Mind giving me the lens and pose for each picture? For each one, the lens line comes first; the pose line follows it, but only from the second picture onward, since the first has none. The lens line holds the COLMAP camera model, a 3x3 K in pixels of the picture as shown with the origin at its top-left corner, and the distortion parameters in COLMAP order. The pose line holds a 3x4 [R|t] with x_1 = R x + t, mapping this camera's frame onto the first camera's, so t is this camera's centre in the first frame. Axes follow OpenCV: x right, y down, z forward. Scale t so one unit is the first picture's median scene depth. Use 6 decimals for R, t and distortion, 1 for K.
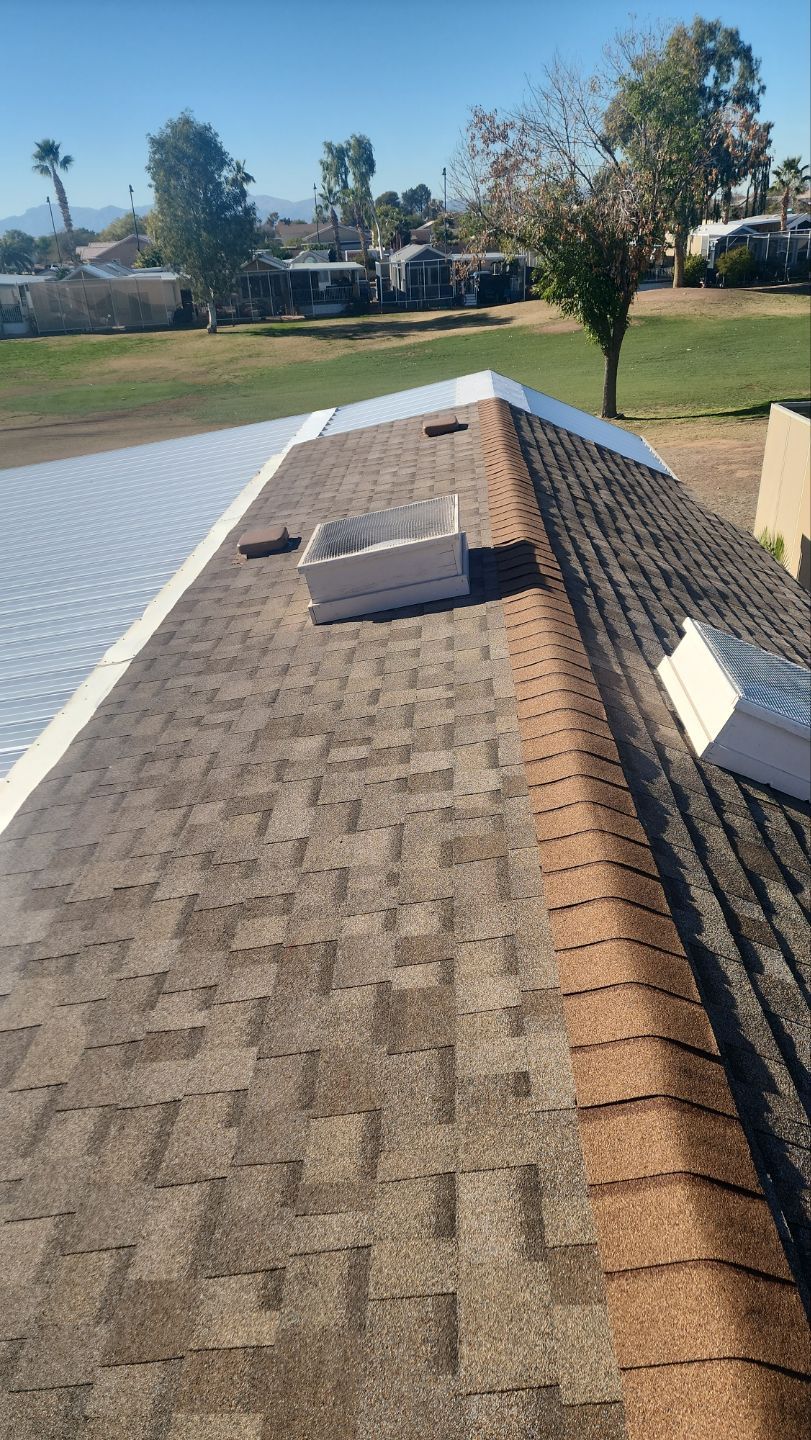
lens RADIAL K [[963.5, 0, 412.4], [0, 963.5, 728.1], [0, 0, 1]] dist [0.092182, -0.071384]
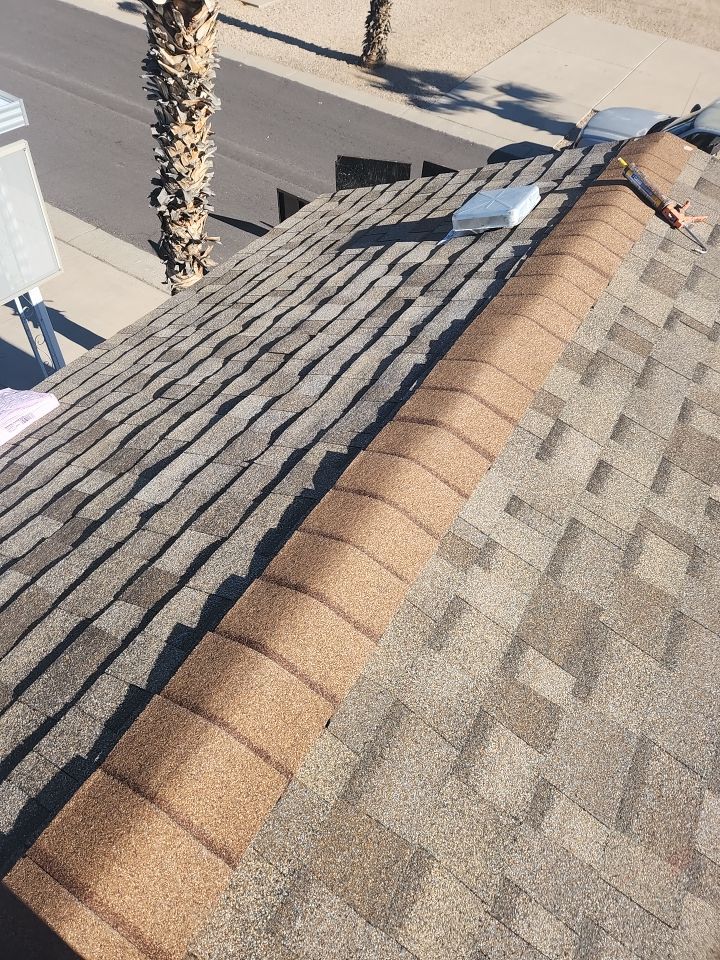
lens RADIAL K [[633.1, 0, 357.6], [0, 633.1, 472.8], [0, 0, 1]] dist [0.067417, -0.048820]
pose [[-0.873757, -0.377917, 0.306151, 0.015285], [0.189813, 0.314586, 0.930057, -0.126545], [-0.447795, 0.870755, -0.203138, 0.347152]]
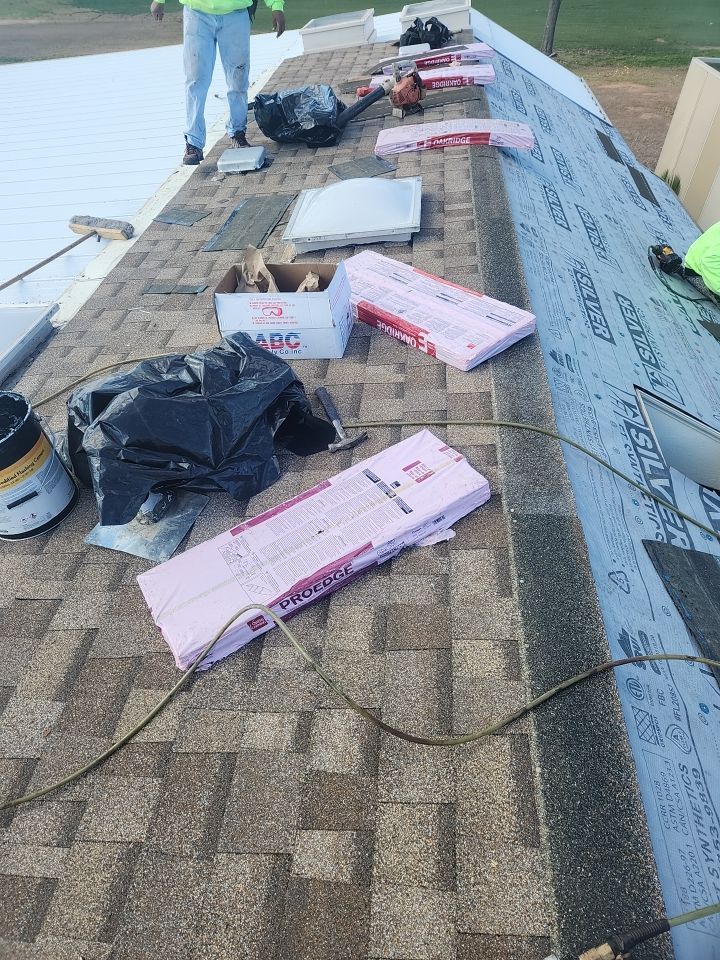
lens RADIAL K [[633.1, 0, 357.6], [0, 633.1, 472.8], [0, 0, 1]] dist [0.067417, -0.048820]
pose [[0.996244, 0.086402, 0.005791, 0.000578], [-0.084618, 0.957099, 0.277129, -0.062218], [0.018402, -0.276578, 0.960815, 0.197216]]
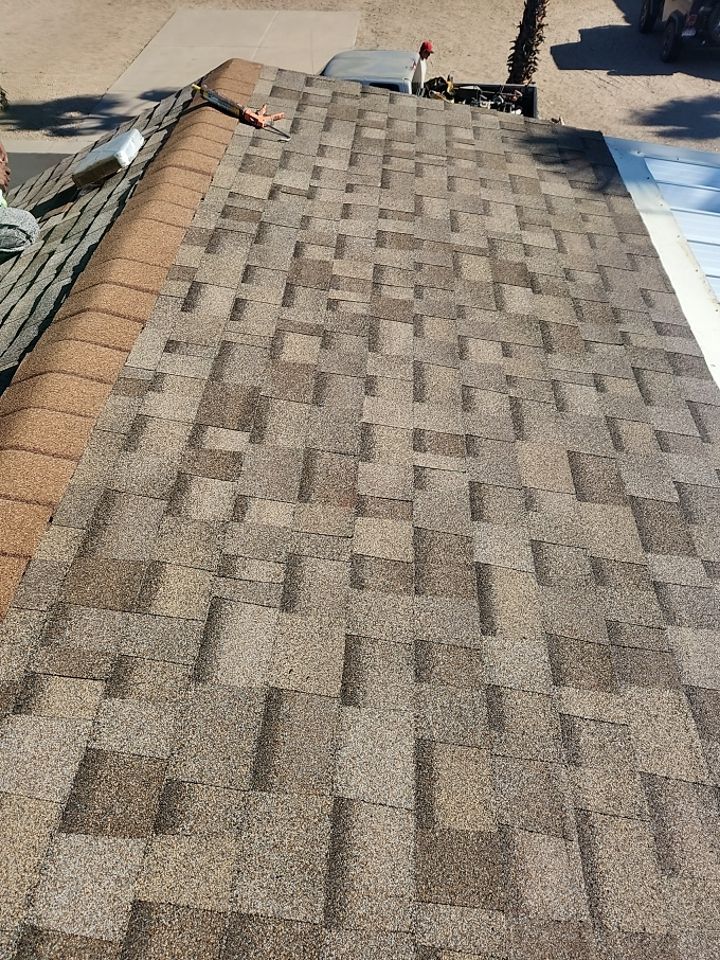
lens RADIAL K [[699.9, 0, 360.0], [0, 699.9, 480.0], [0, 0, 1]] dist [0.087292, -0.099995]
pose [[-0.997604, 0.032065, 0.061300, -0.066967], [0.068088, 0.298287, 0.952044, -0.165924], [0.012242, 0.953937, -0.299756, 0.433674]]
